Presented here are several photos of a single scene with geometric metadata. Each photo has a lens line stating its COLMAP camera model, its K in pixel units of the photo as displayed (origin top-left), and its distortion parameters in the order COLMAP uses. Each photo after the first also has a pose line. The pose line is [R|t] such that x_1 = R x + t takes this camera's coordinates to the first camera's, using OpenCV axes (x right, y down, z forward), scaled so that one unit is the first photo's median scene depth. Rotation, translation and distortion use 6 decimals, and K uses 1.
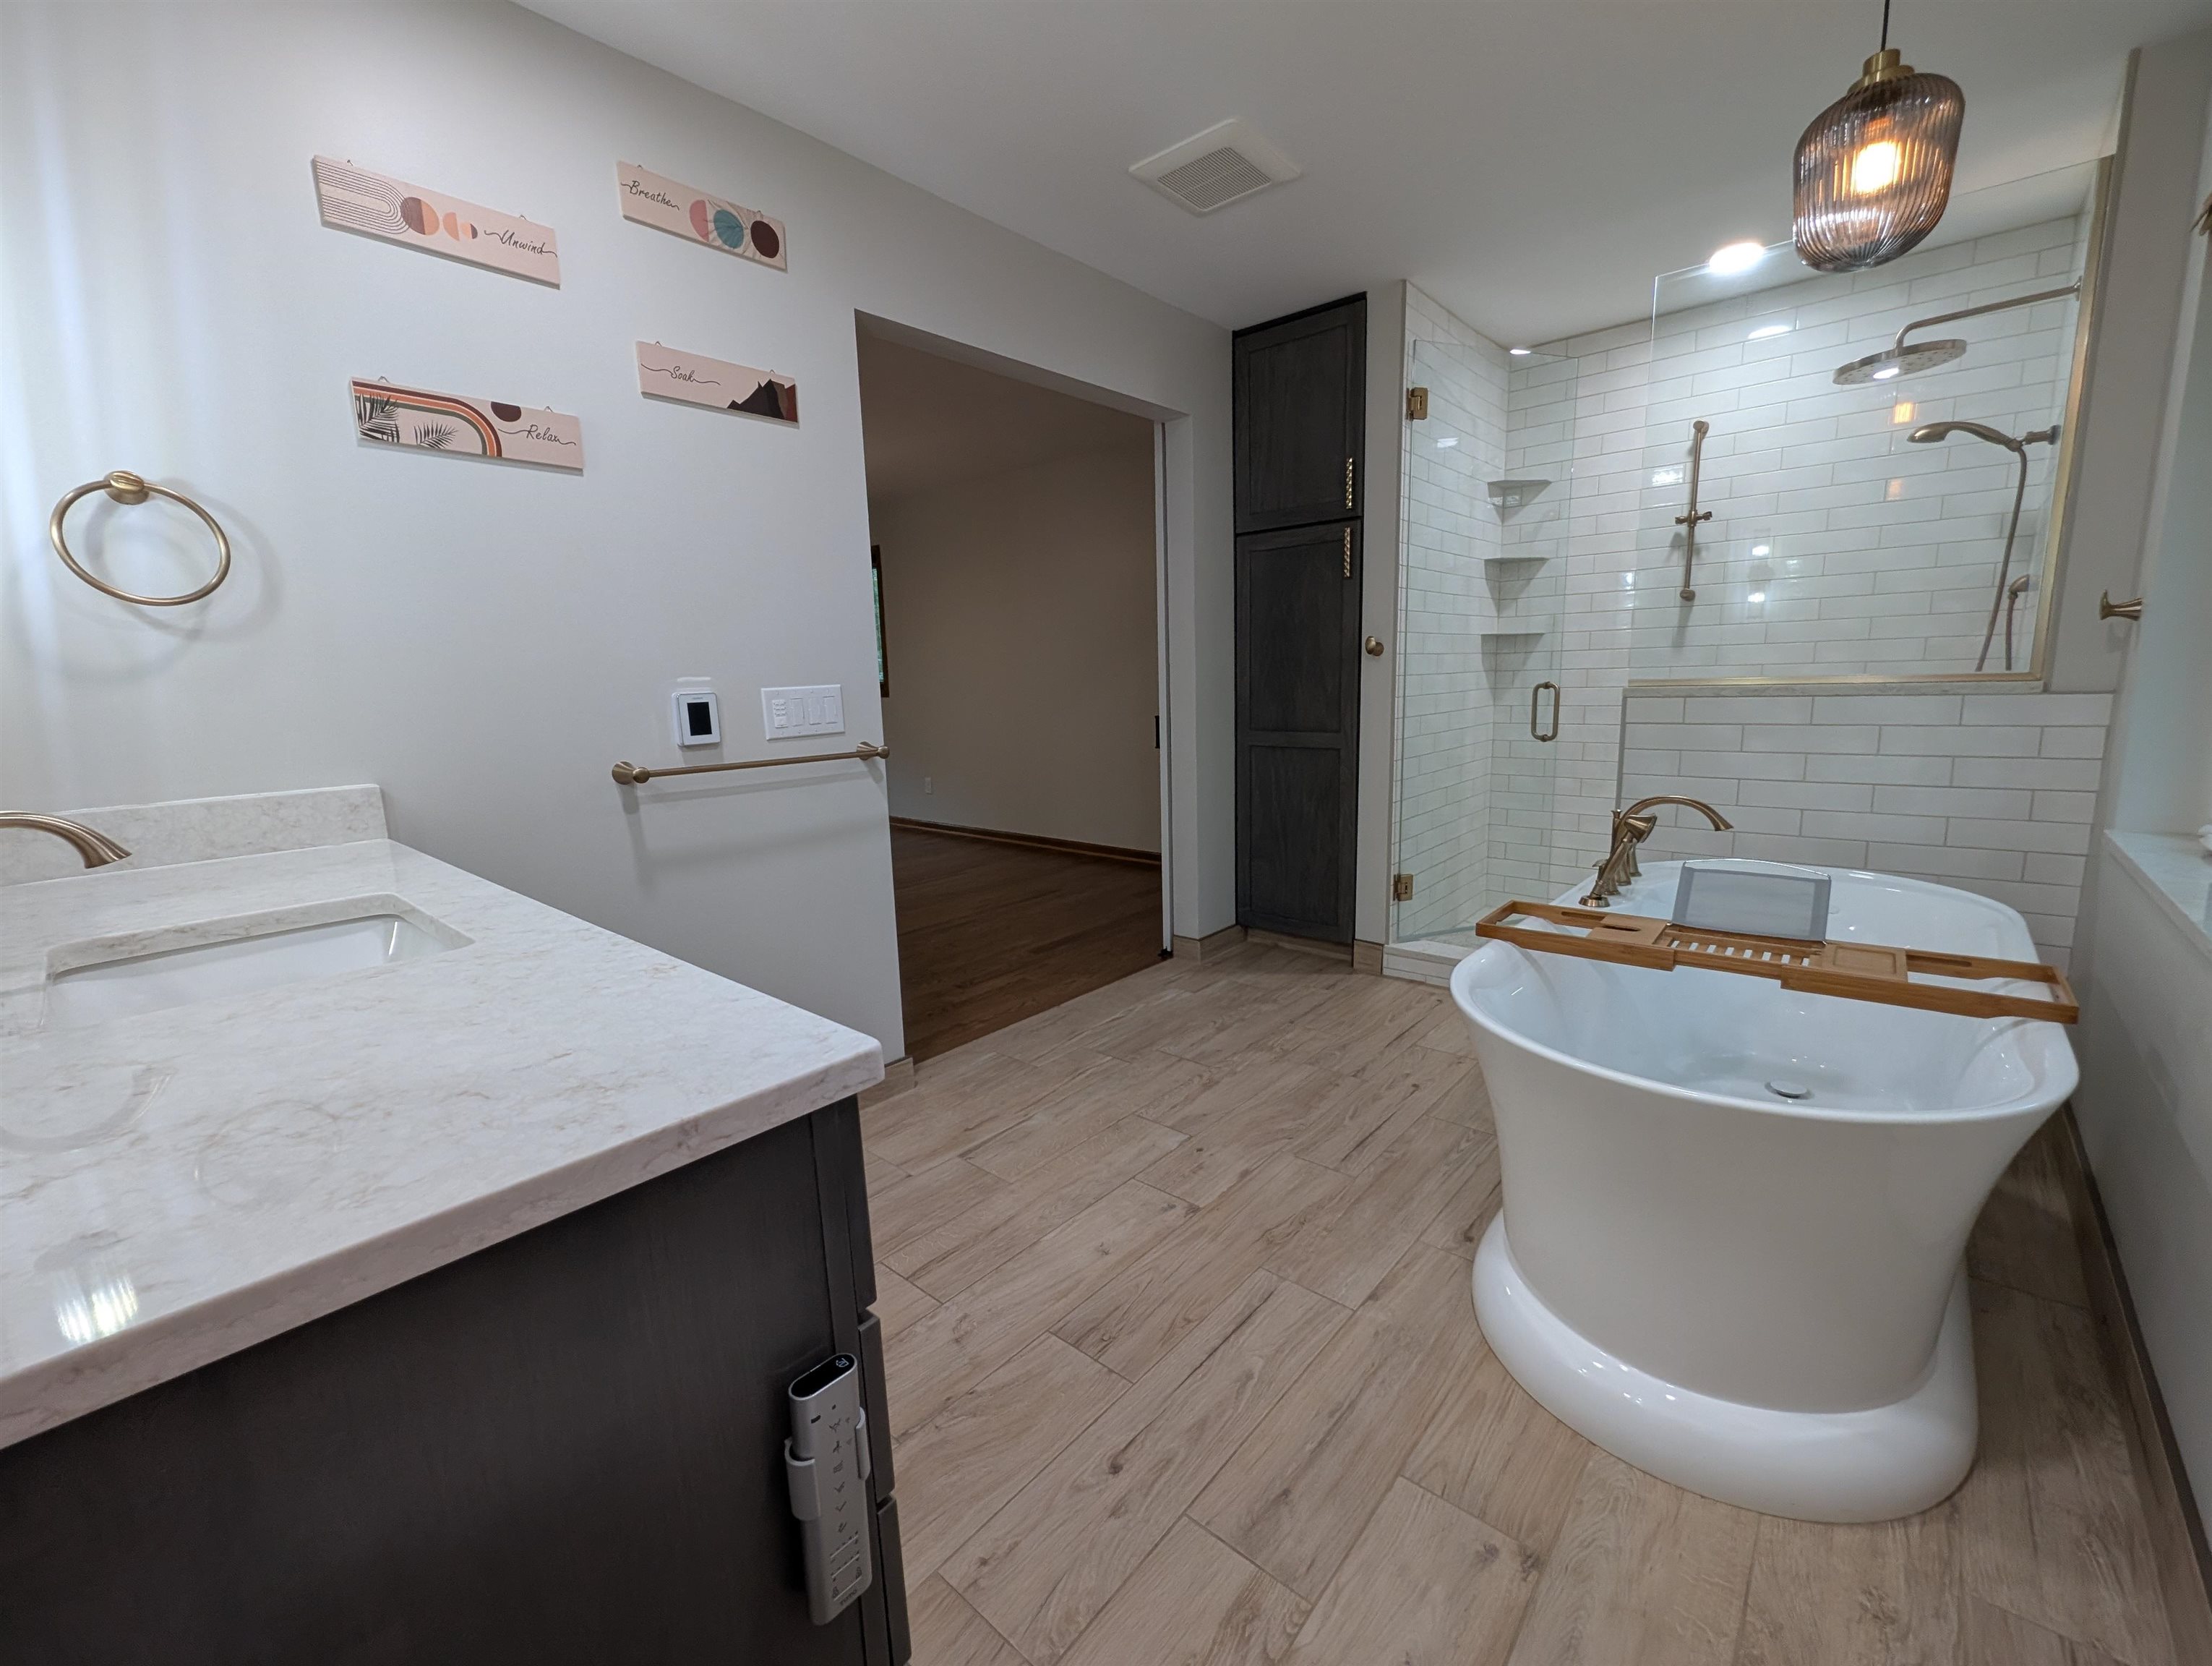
lens RADIAL K [[910.9, 0, 1104.2], [0, 910.9, 836.4], [0, 0, 1]] dist [0.001941, -0.000318]
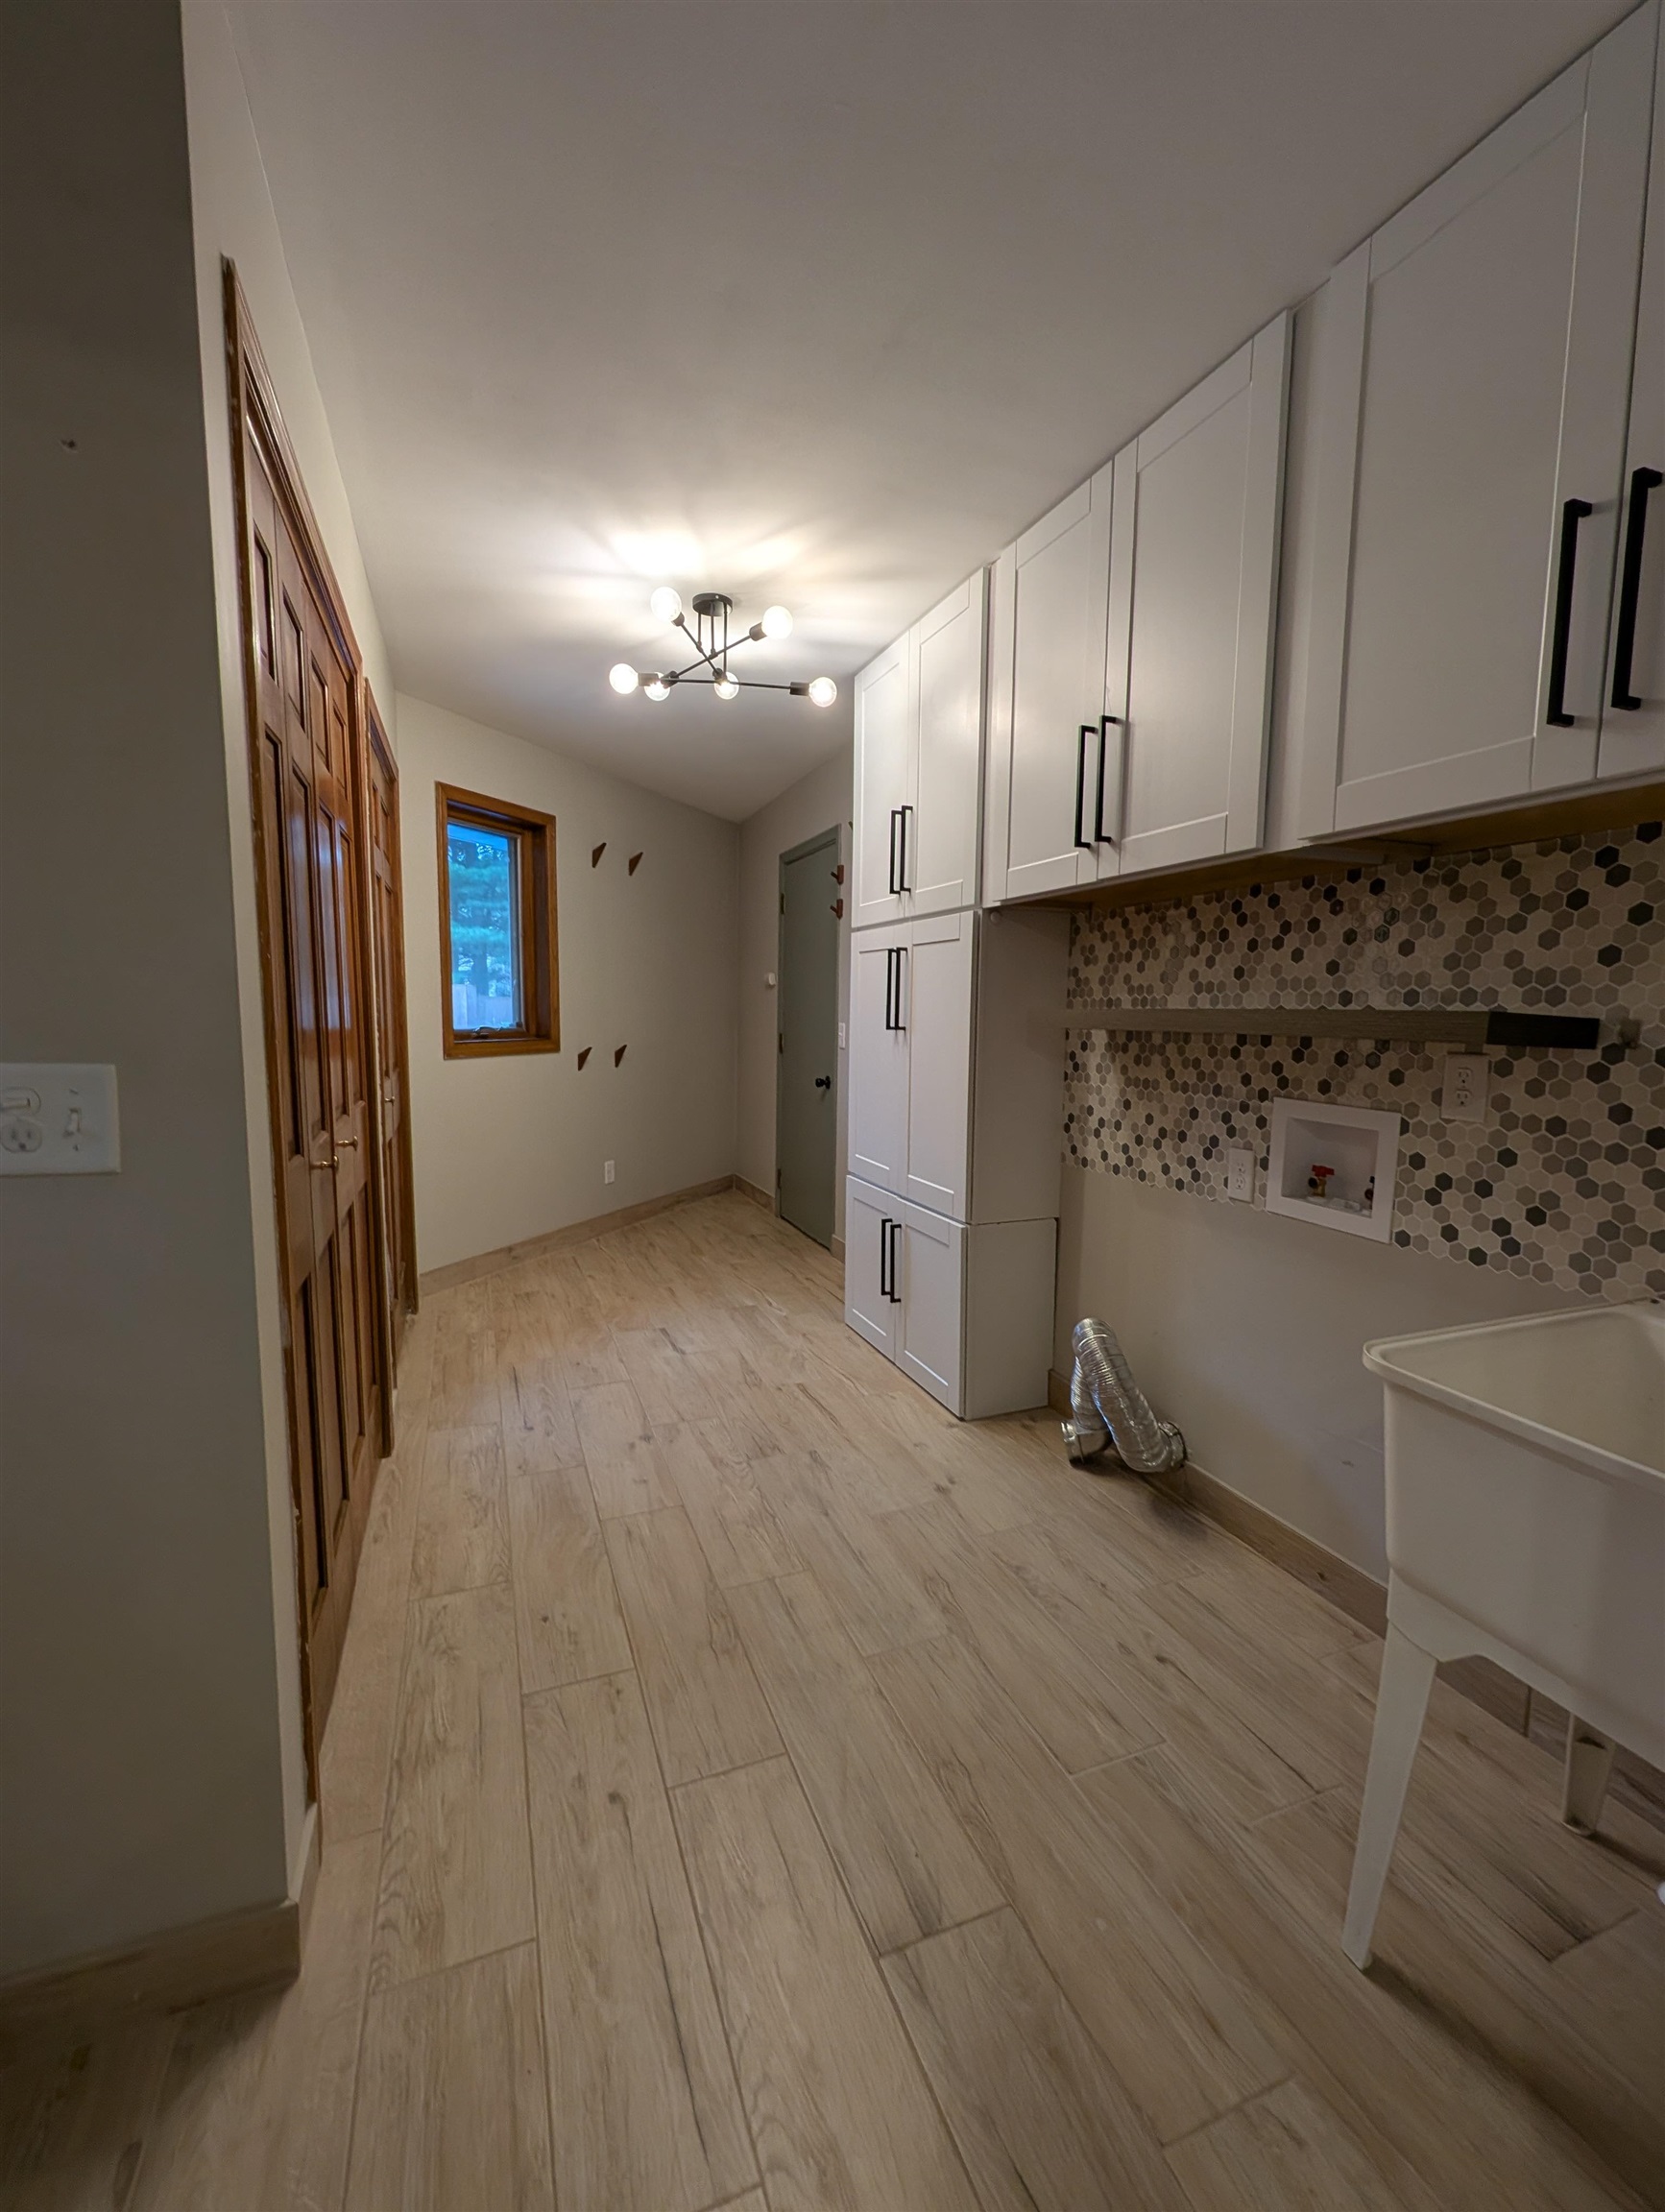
lens RADIAL K [[910.8, 0, 822.5], [0, 910.8, 1112.4], [0, 0, 1]] dist [0.001941, -0.000318]
pose [[-0.463818, 0.088827, -0.881466, 0.354726], [-0.155606, 0.971325, 0.179760, -0.128498], [0.872158, 0.220538, -0.436696, 0.716366]]
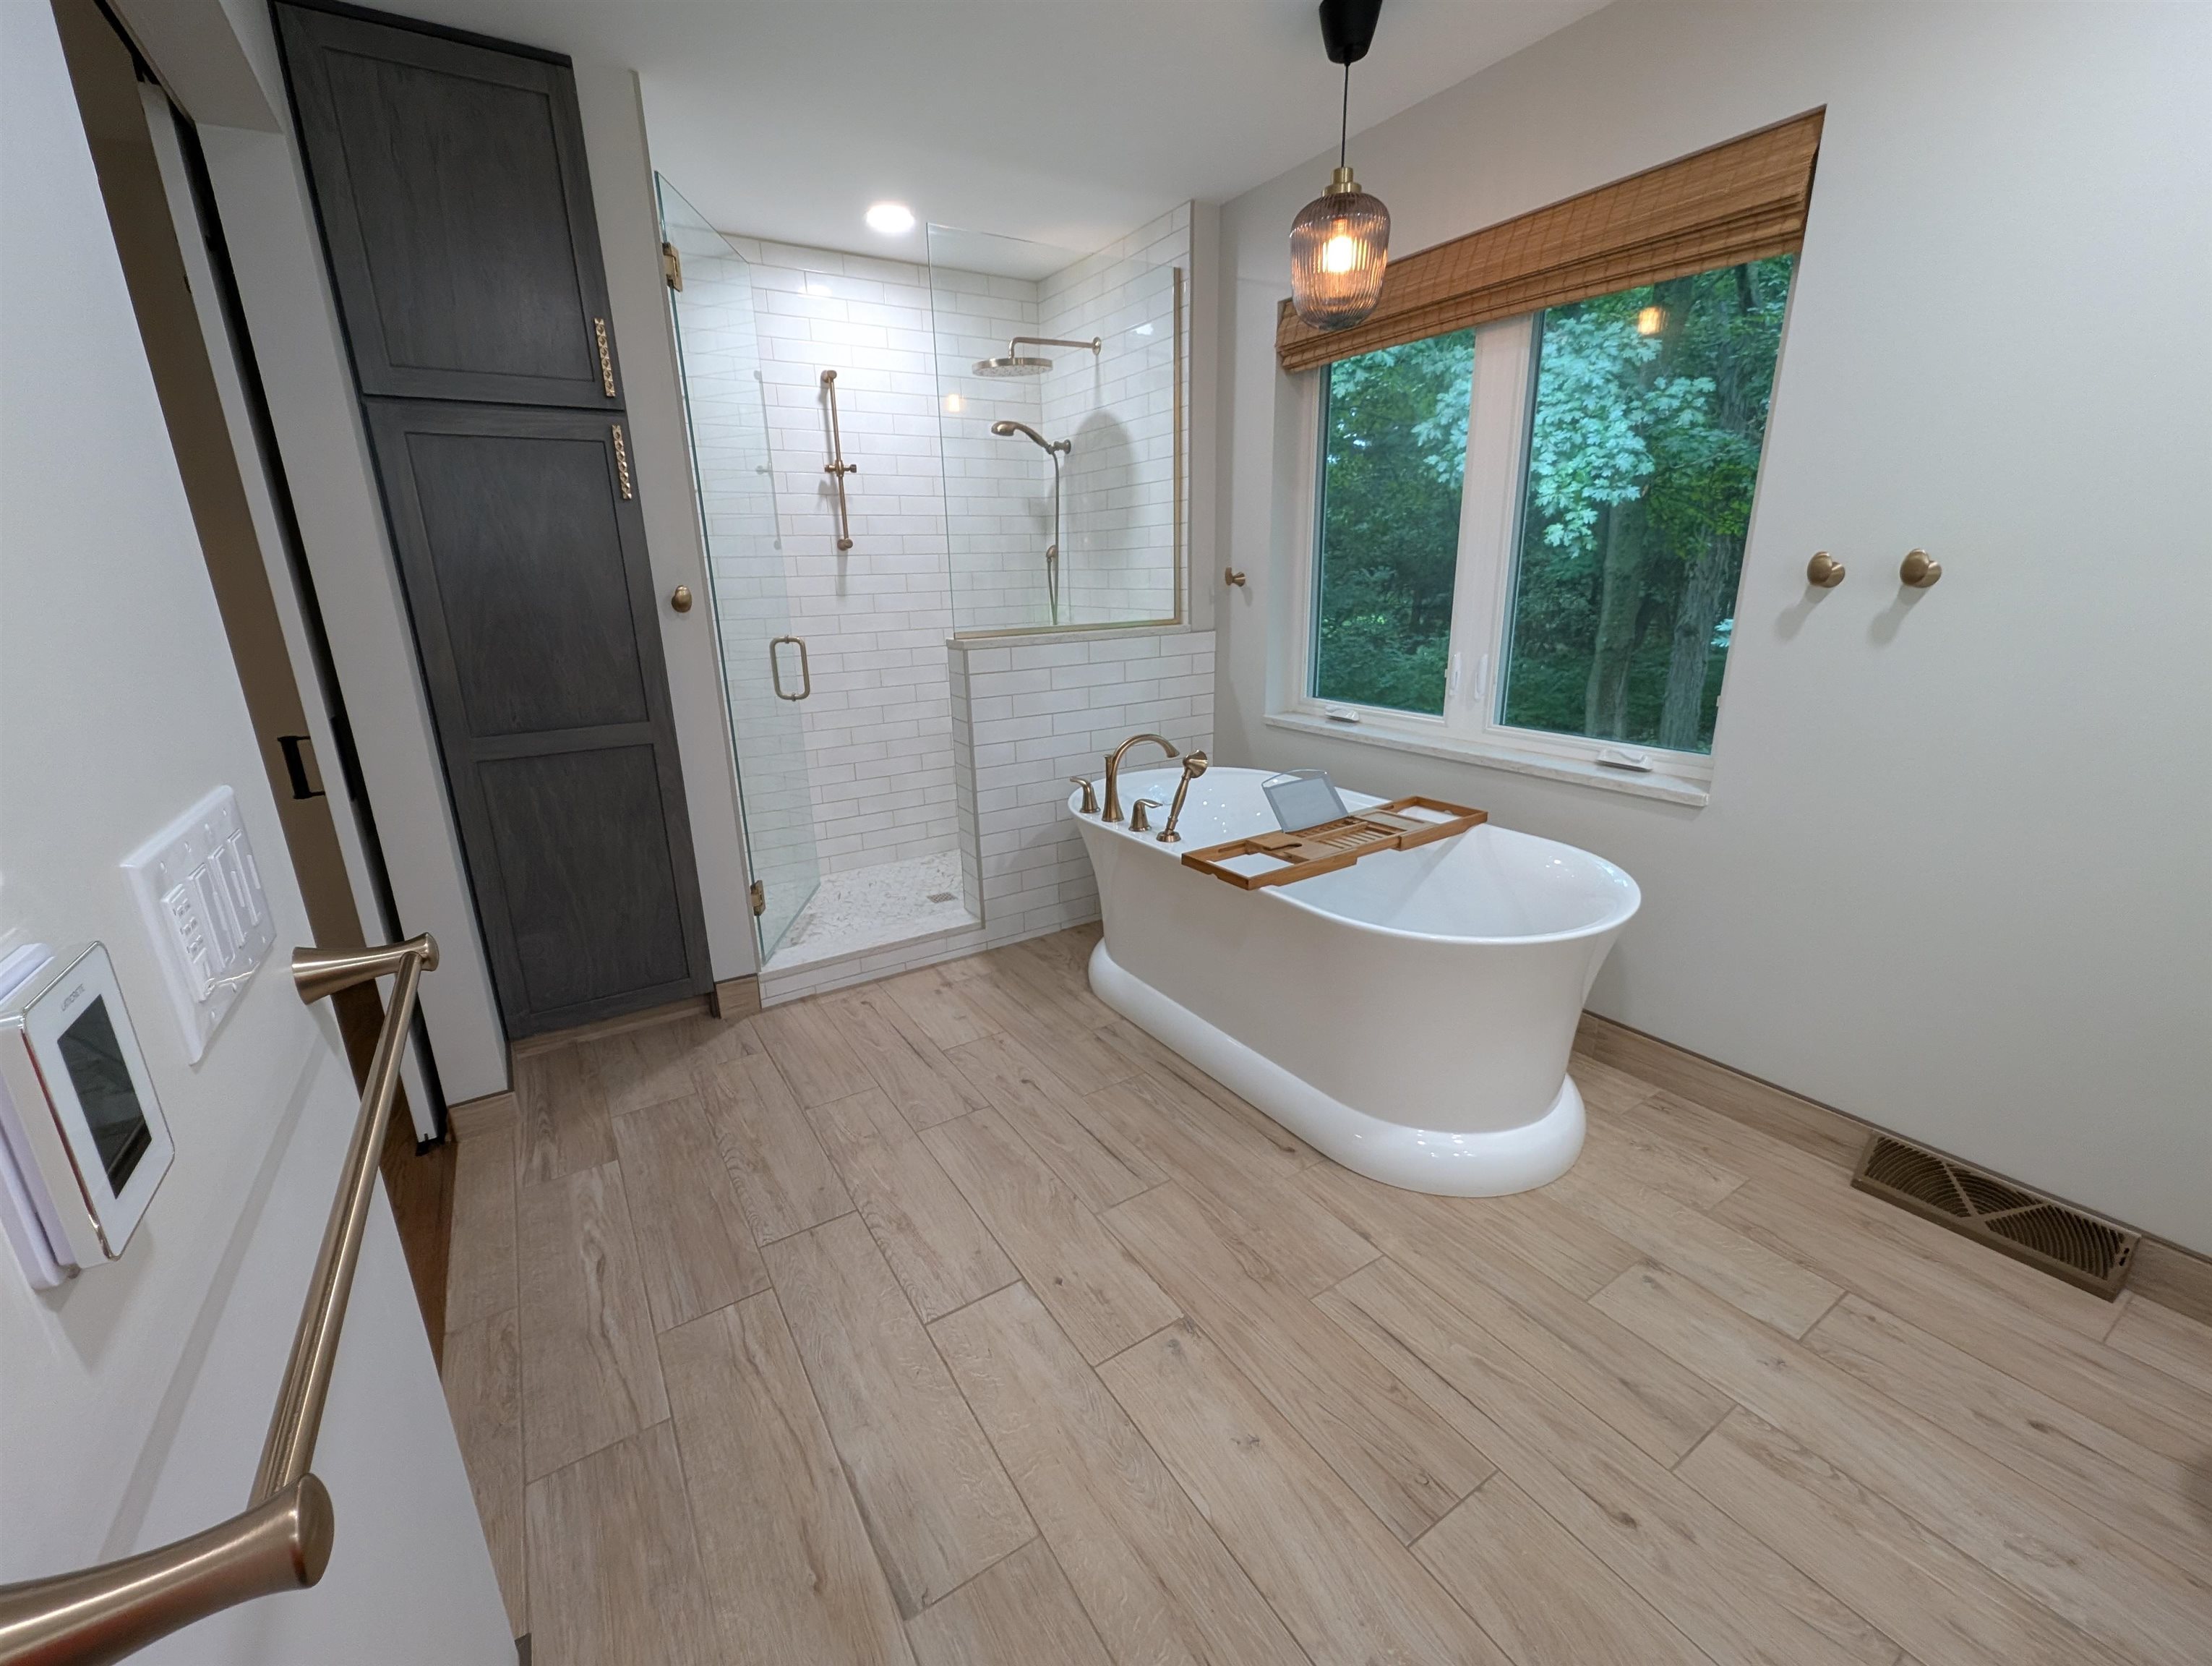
lens RADIAL K [[910.9, 0, 1110.5], [0, 910.9, 835.8], [0, 0, 1]] dist [0.001941, -0.000318]
pose [[0.281279, -0.250471, 0.926362, -0.402713], [0.183242, 0.961593, 0.204358, -0.132454], [-0.941968, 0.112267, 0.316373, 0.546026]]
